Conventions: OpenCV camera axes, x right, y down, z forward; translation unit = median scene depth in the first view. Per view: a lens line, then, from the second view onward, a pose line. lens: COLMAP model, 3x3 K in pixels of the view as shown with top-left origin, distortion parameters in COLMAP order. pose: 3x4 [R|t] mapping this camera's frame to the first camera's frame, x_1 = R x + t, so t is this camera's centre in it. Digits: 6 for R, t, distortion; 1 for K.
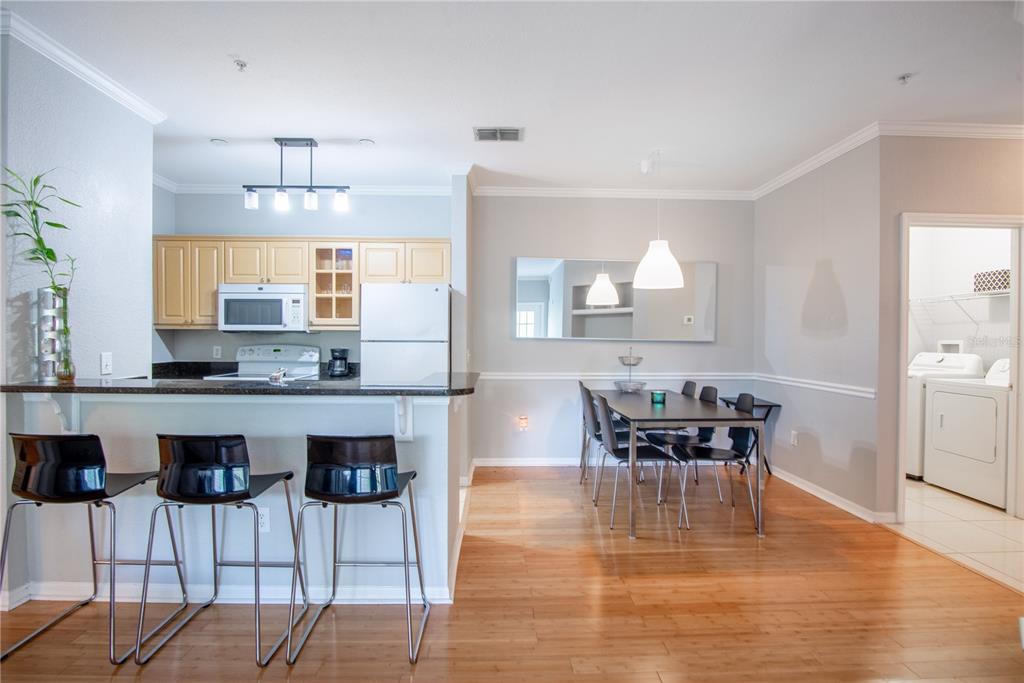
lens RADIAL K [[511.2, 0, 509.8], [0, 511.2, 342.8], [0, 0, 1]] dist [-0.012885, 0.002717]
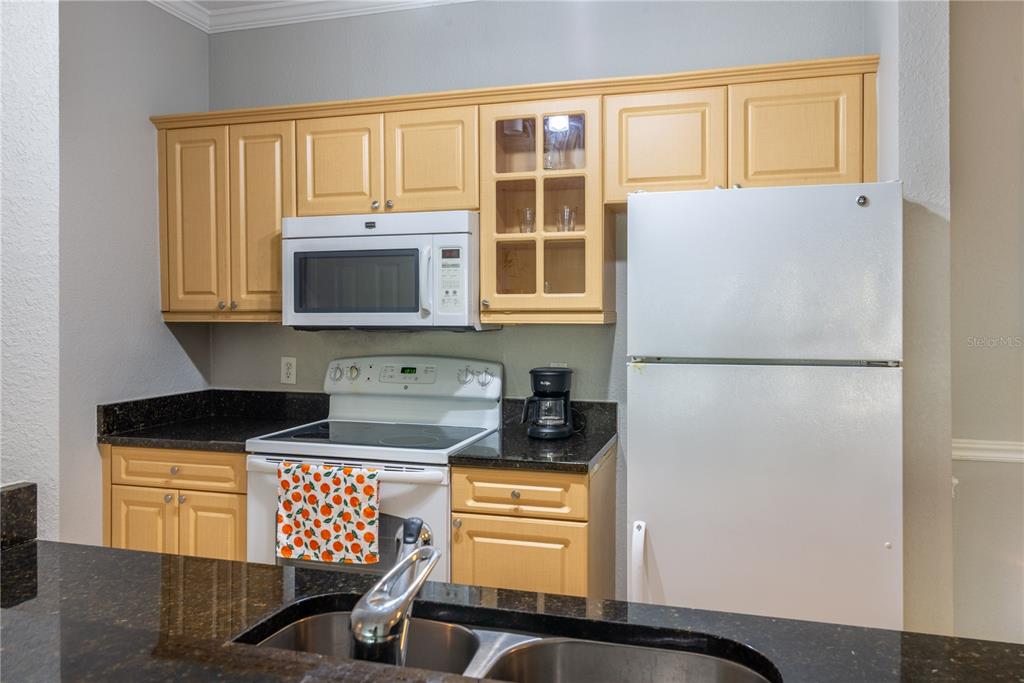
lens RADIAL K [[765.4, 0, 512.2], [0, 765.4, 337.8], [0, 0, 1]] dist [0.005548, 0.000336]
pose [[0.955369, 0.002413, -0.295405, -0.189914], [0.001109, 0.999930, 0.011756, -0.020919], [0.295413, -0.011559, 0.955300, 0.426417]]
